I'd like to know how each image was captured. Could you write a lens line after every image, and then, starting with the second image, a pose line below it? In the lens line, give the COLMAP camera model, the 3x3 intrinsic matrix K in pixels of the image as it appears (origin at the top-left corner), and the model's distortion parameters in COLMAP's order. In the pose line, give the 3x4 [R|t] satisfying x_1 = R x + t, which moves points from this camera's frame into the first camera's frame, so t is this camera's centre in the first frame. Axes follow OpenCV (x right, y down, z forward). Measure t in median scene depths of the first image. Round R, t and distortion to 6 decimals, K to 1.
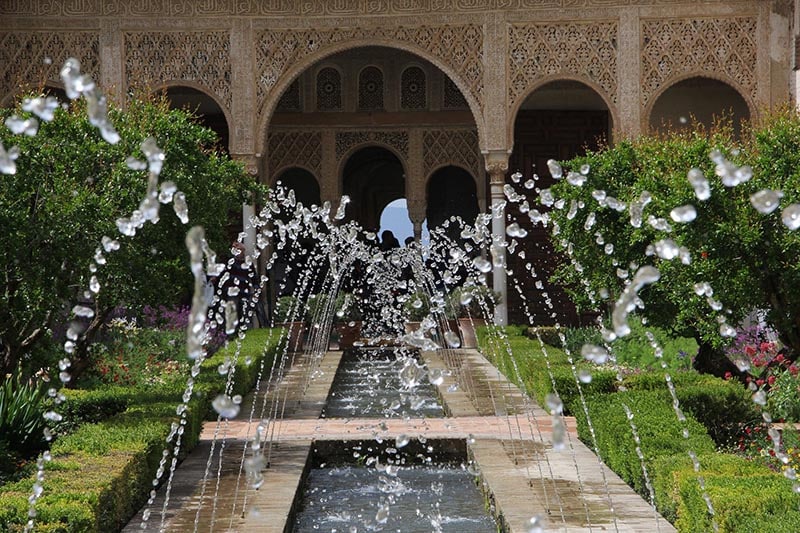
lens RADIAL K [[829.7, 0, 400.0], [0, 829.7, 266.5], [0, 0, 1]] dist [0.009883, 0.016537]
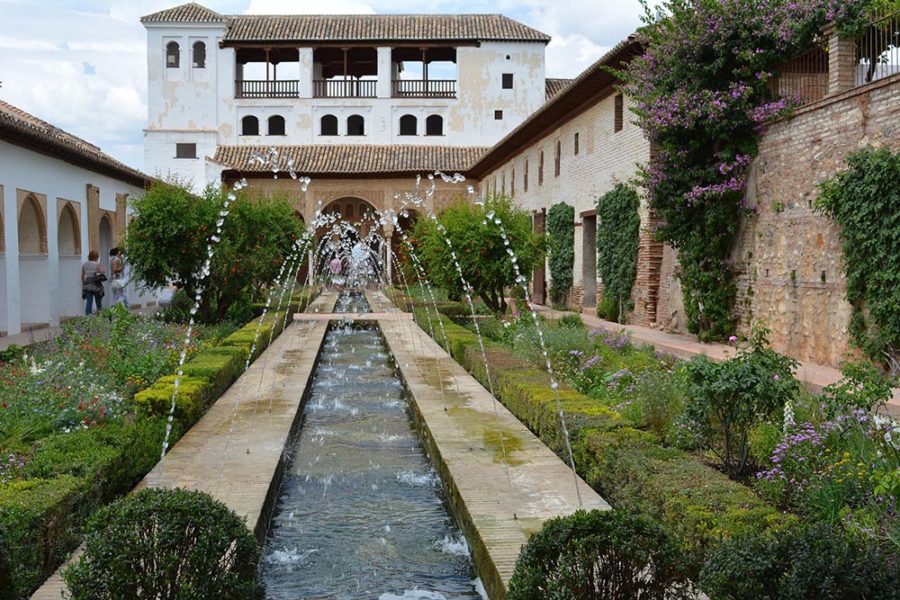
lens RADIAL K [[933.5, 0, 450.0], [0, 933.5, 300.0], [0, 0, 1]] dist [0.009883, 0.016537]
pose [[0.996141, 0.015713, 0.086352, 0.046152], [-0.018677, 0.999260, 0.033621, 0.004946], [-0.085760, -0.035104, 0.995697, -2.615465]]
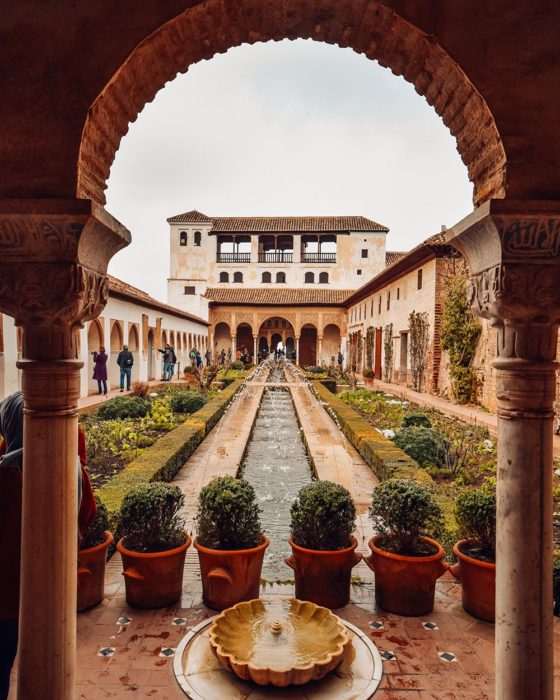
lens RADIAL K [[577.6, 0, 280.0], [0, 577.6, 350.0], [0, 0, 1]] dist [0.111757, 0.000352]
pose [[0.999357, 0.030989, -0.018041, 0.067867], [-0.030764, 0.999447, 0.012589, -0.080366], [0.018421, -0.012026, 0.999758, -3.076953]]
